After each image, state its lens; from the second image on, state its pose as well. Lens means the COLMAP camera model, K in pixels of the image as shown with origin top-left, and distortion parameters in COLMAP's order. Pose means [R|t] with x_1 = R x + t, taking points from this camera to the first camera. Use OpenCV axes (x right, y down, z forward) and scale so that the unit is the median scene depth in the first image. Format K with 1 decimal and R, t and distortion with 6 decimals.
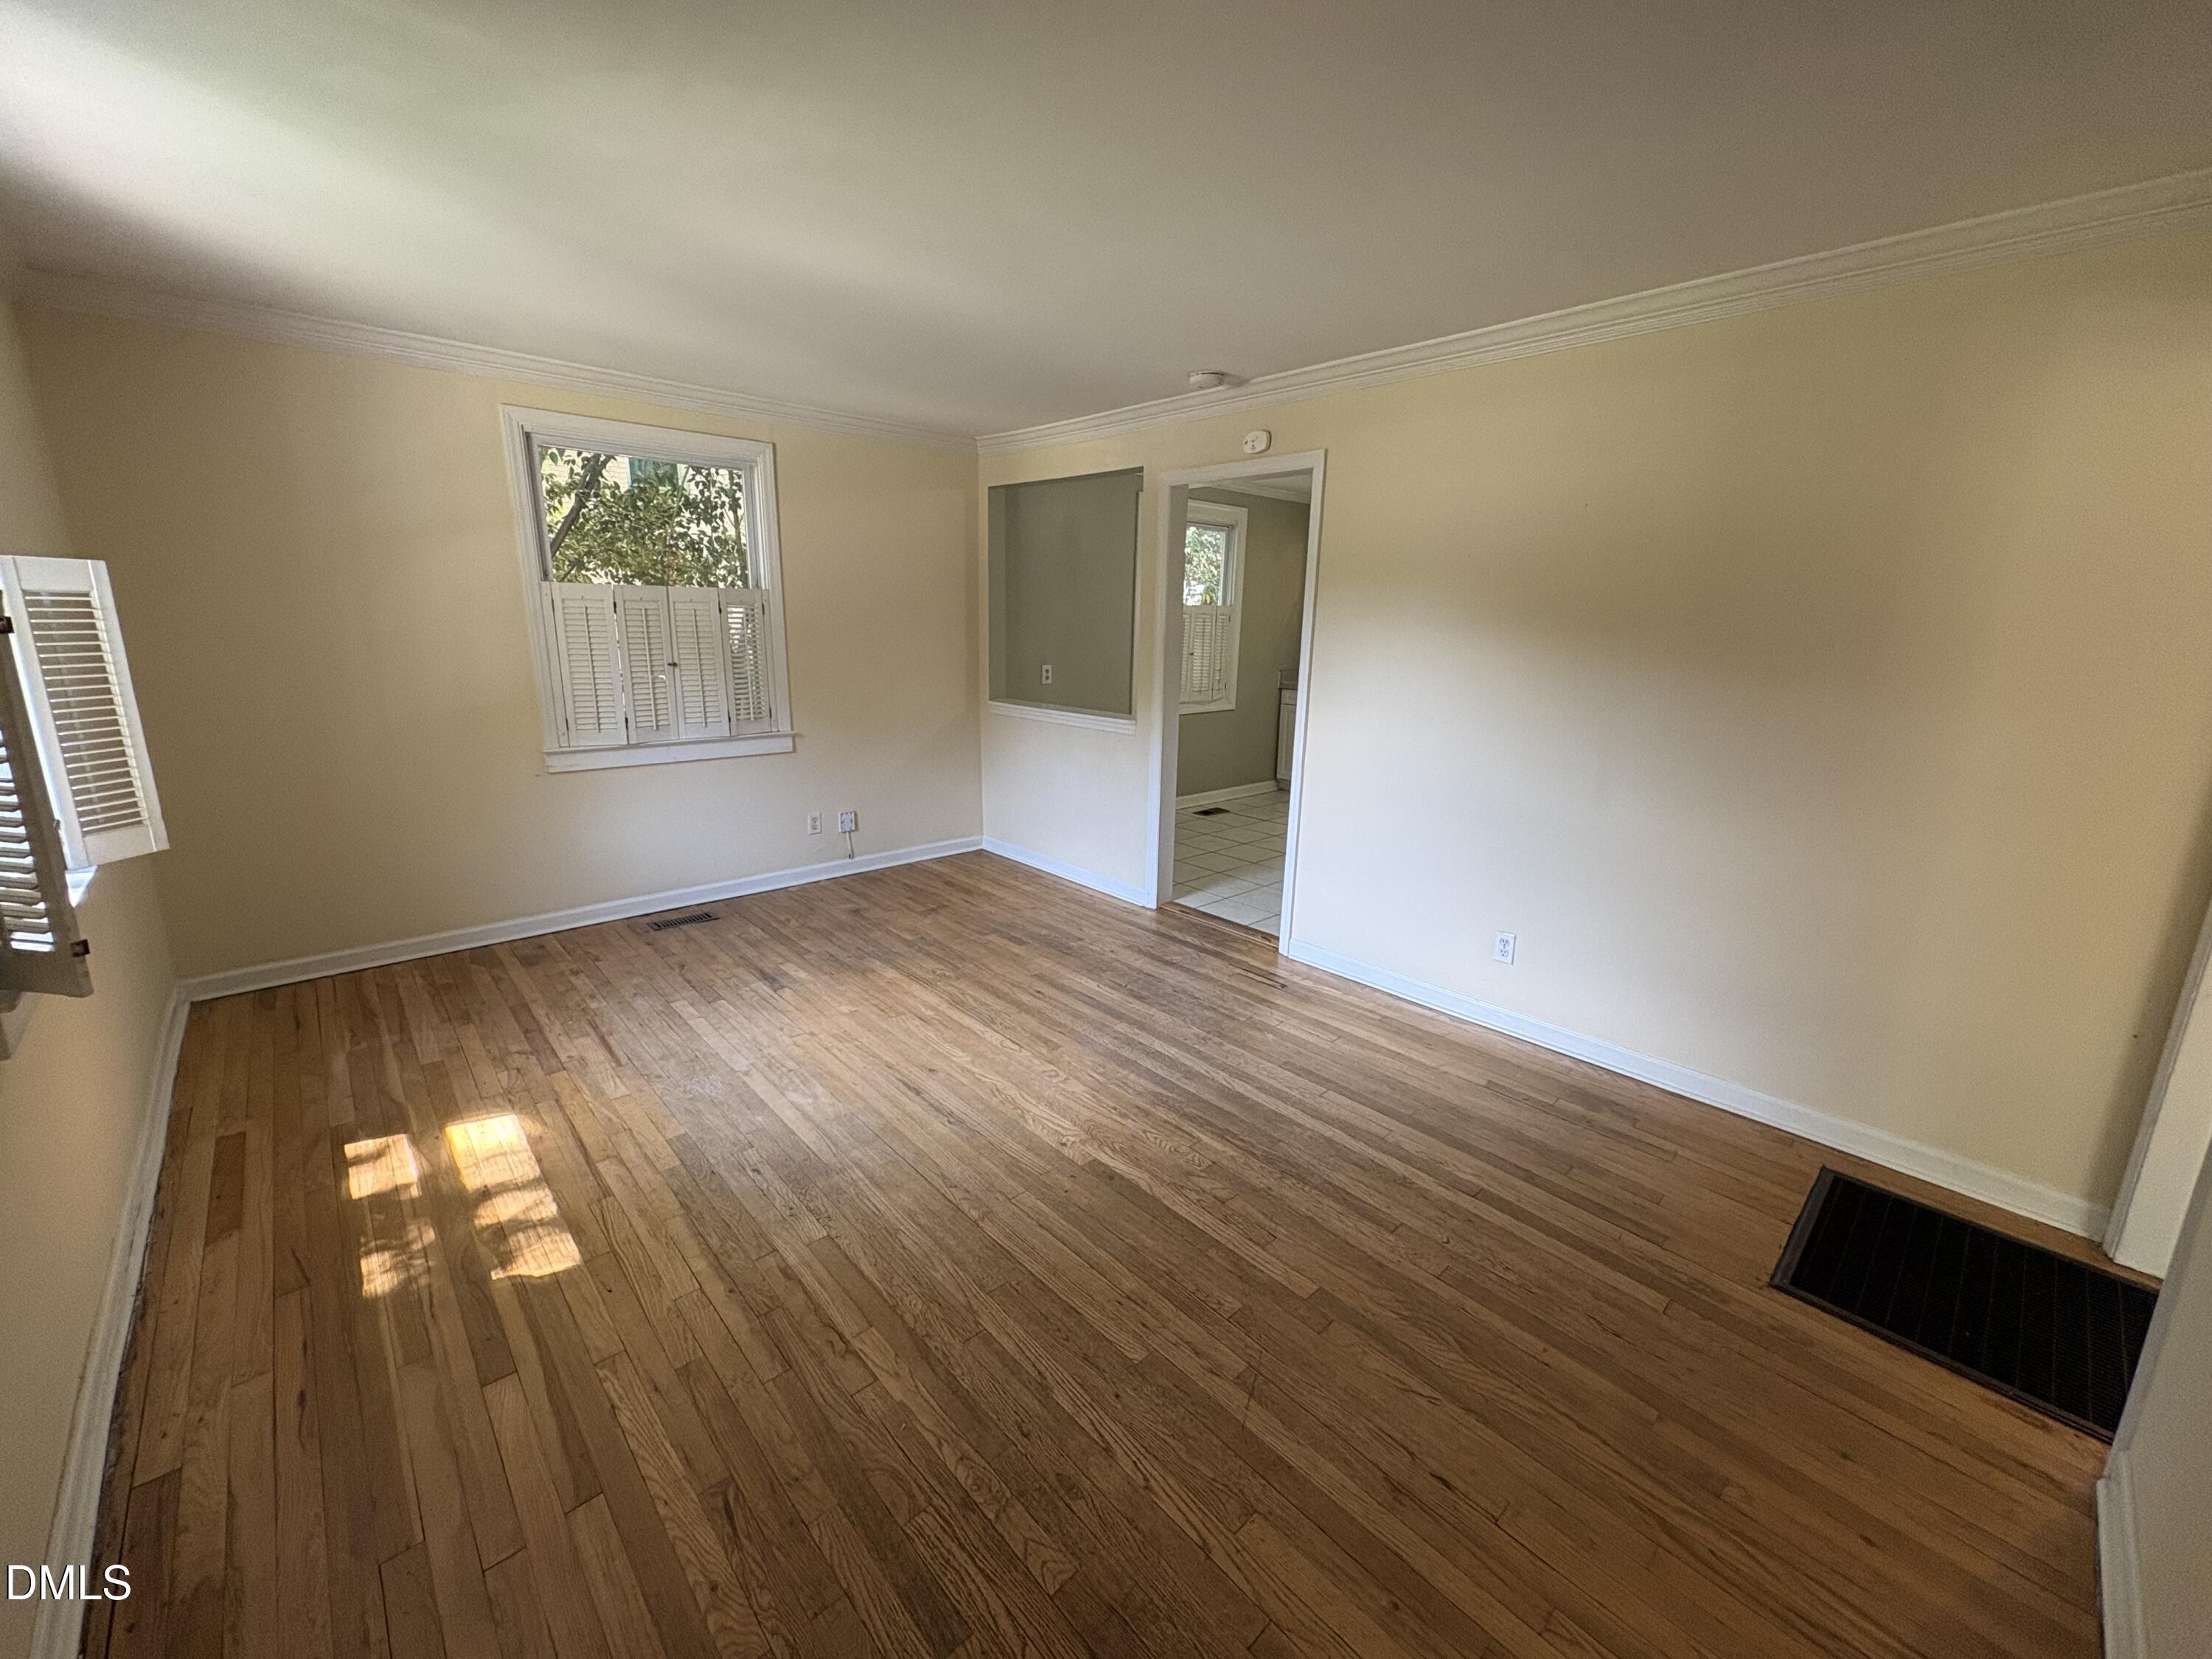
lens RADIAL K [[884.7, 0, 1107.1], [0, 884.7, 822.0], [0, 0, 1]] dist [0.003428, 0.000185]
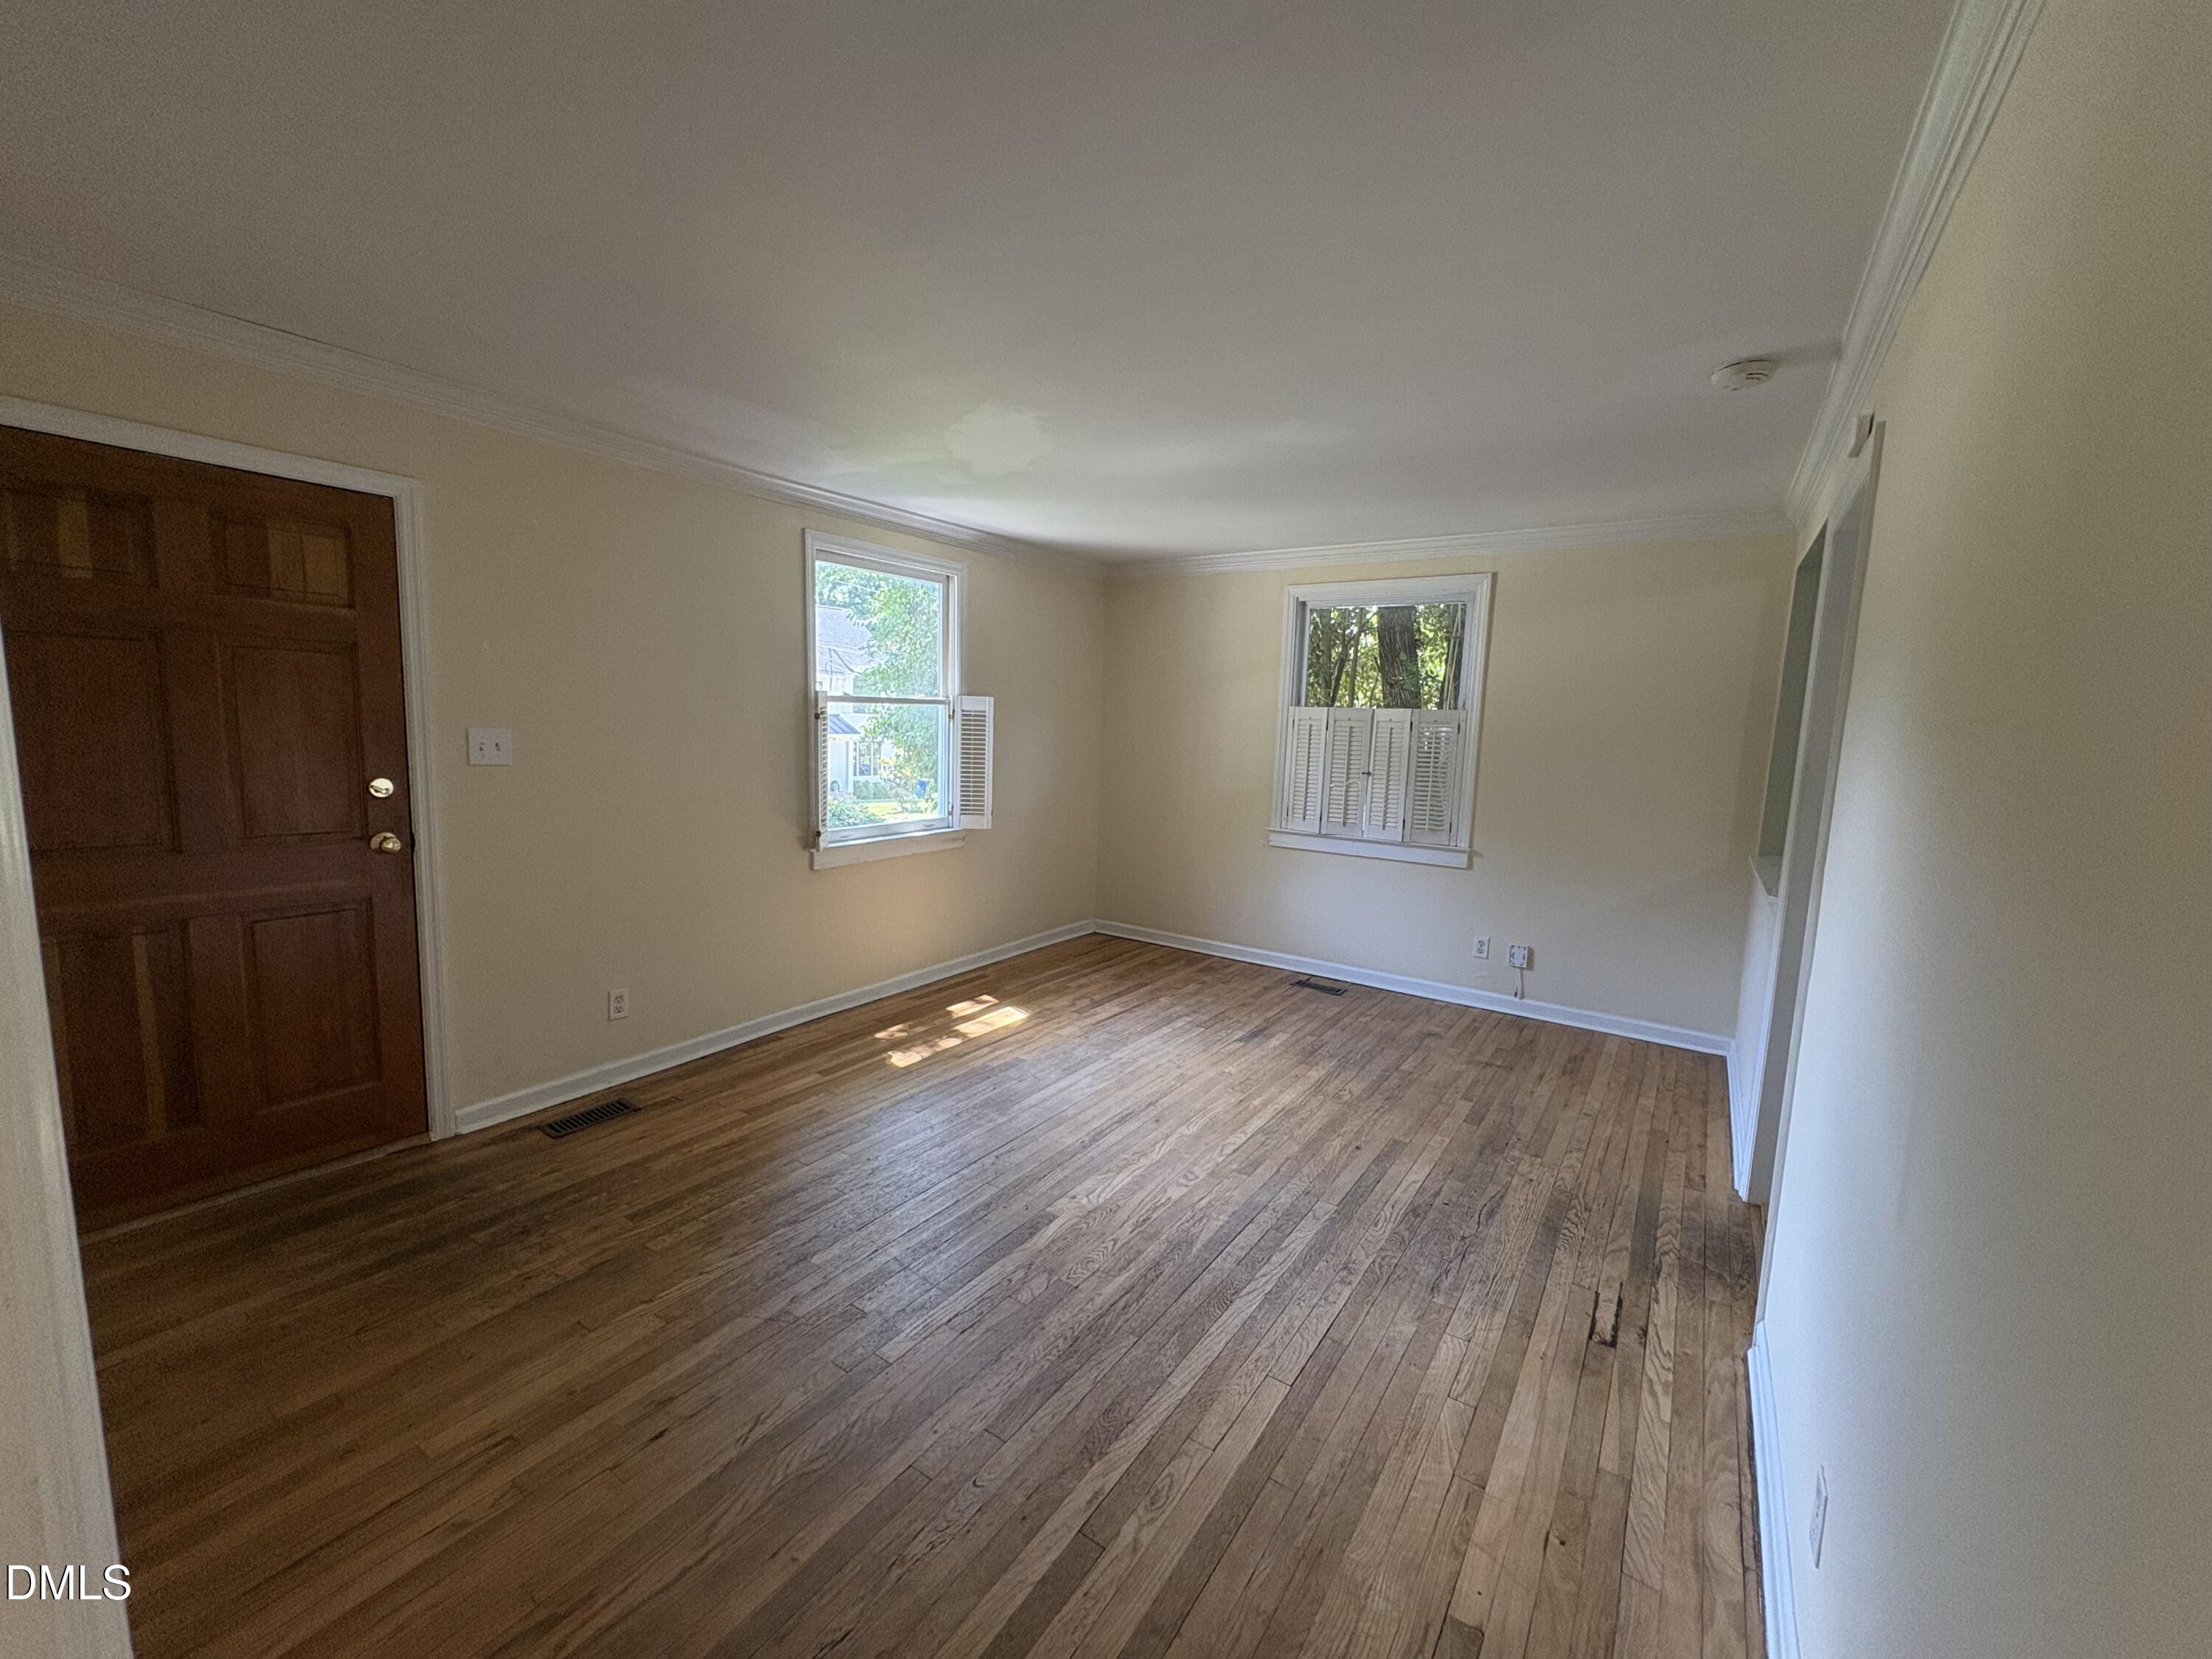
lens RADIAL K [[884.7, 0, 1106.3], [0, 884.7, 826.1], [0, 0, 1]] dist [0.003428, 0.000185]
pose [[0.224586, 0.103293, -0.968964, 0.684537], [-0.250397, 0.967094, 0.045056, -0.091901], [0.941734, 0.232507, 0.243060, 0.485707]]
